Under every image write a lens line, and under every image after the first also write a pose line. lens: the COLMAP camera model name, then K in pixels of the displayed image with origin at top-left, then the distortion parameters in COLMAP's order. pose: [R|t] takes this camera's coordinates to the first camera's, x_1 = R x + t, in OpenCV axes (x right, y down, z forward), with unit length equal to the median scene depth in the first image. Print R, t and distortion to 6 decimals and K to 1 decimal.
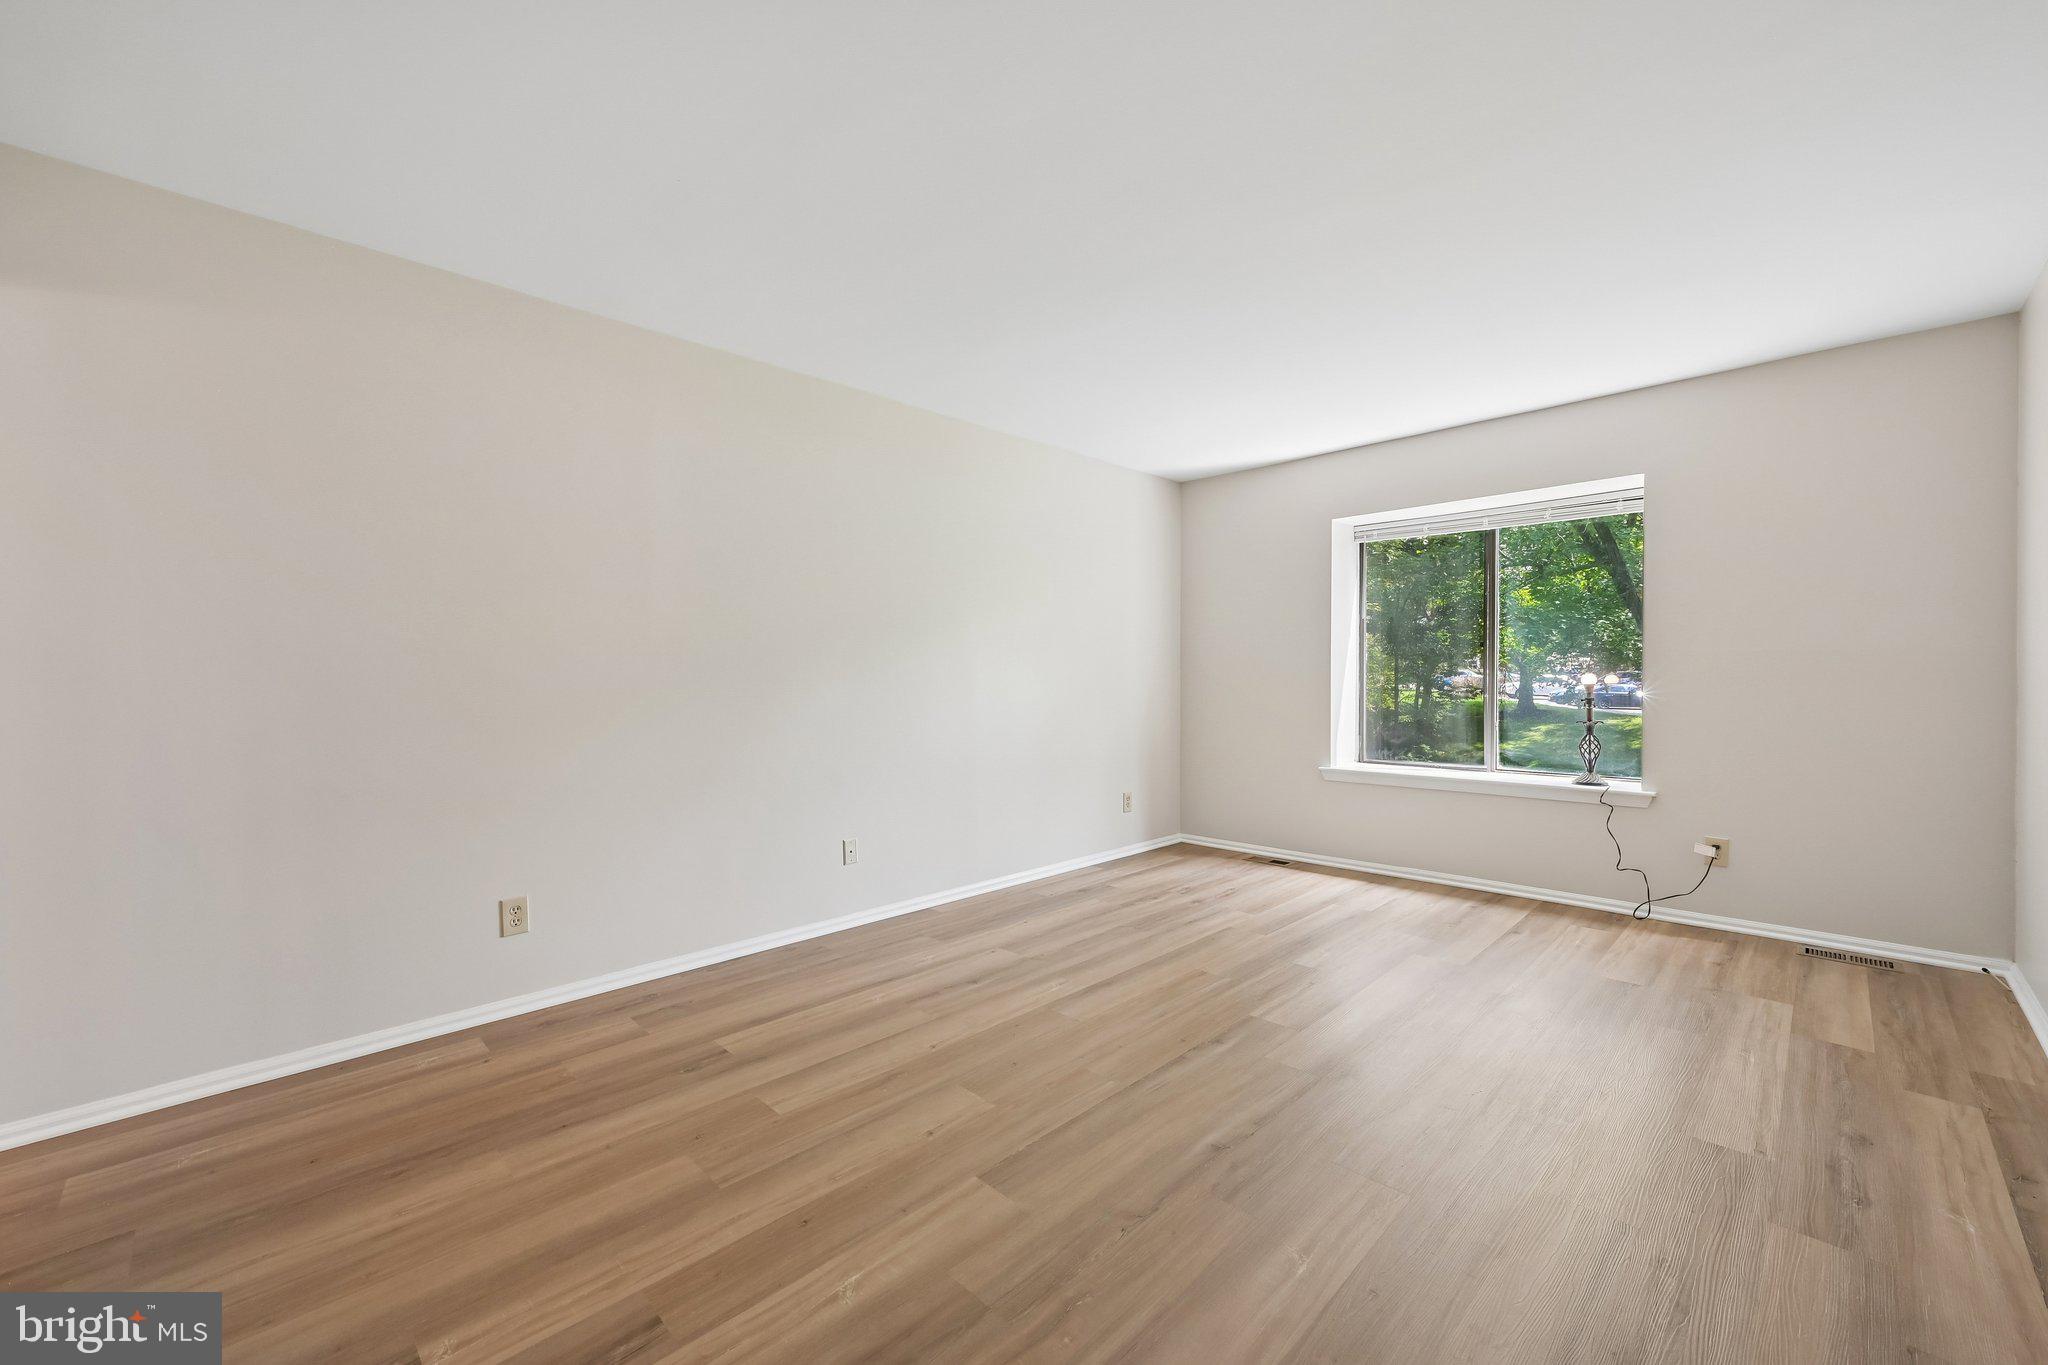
lens RADIAL K [[824.1, 0, 1015.2], [0, 824.1, 682.5], [0, 0, 1]] dist [-0.001802, 0.000133]
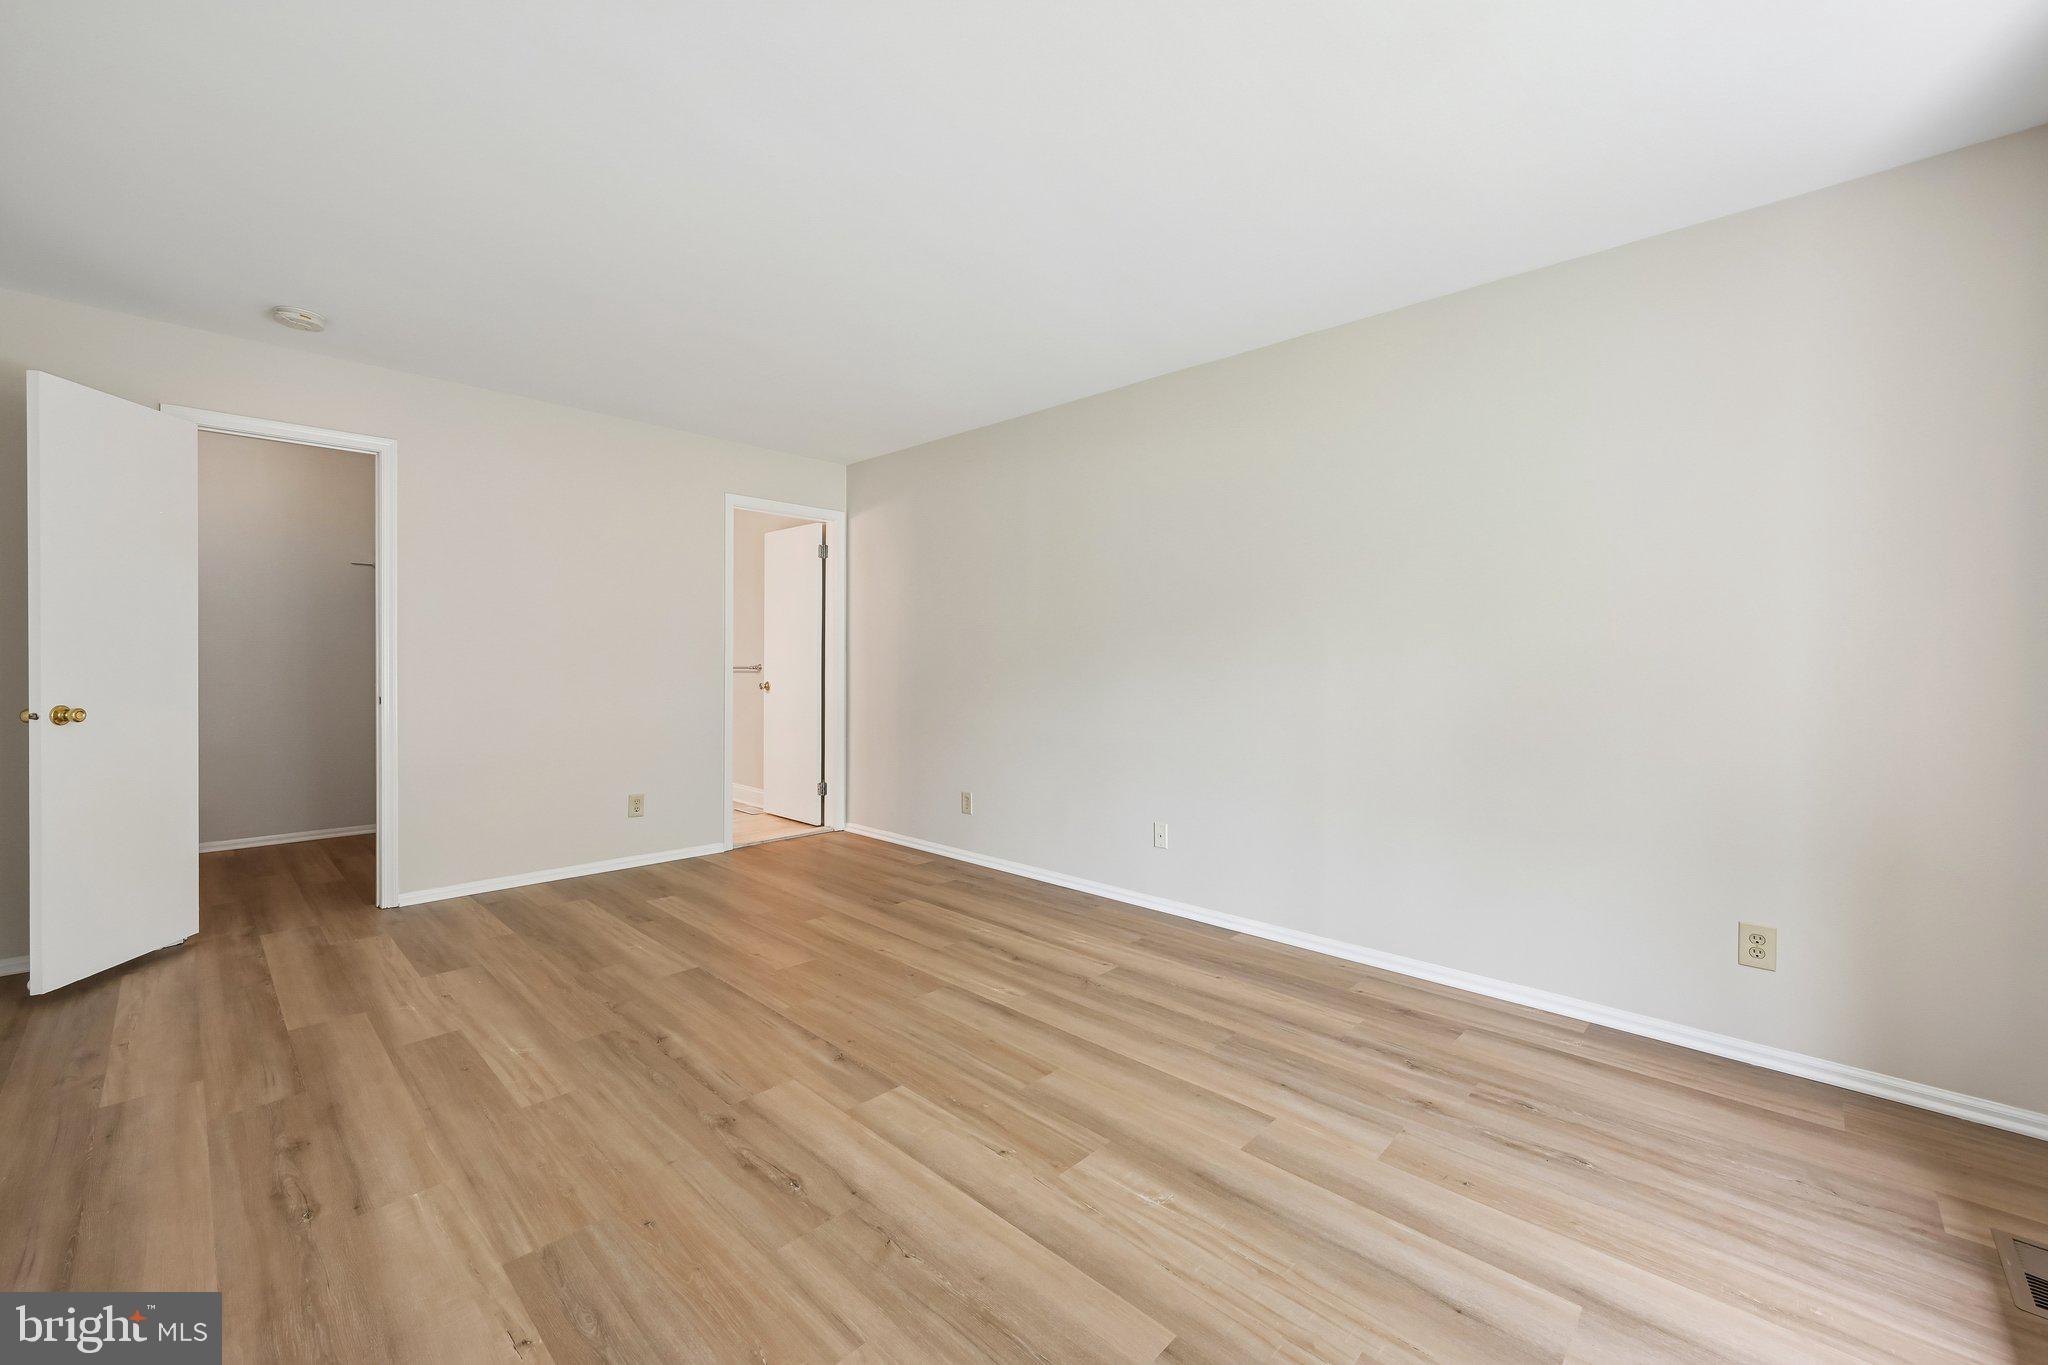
lens RADIAL K [[824.1, 0, 1035.8], [0, 824.1, 662.7], [0, 0, 1]] dist [-0.001802, 0.000133]
pose [[0.021152, 0.004454, -0.999766, 0.968521], [-0.015548, 0.999871, 0.004125, -0.010009], [0.999655, 0.015457, 0.021218, 0.990239]]
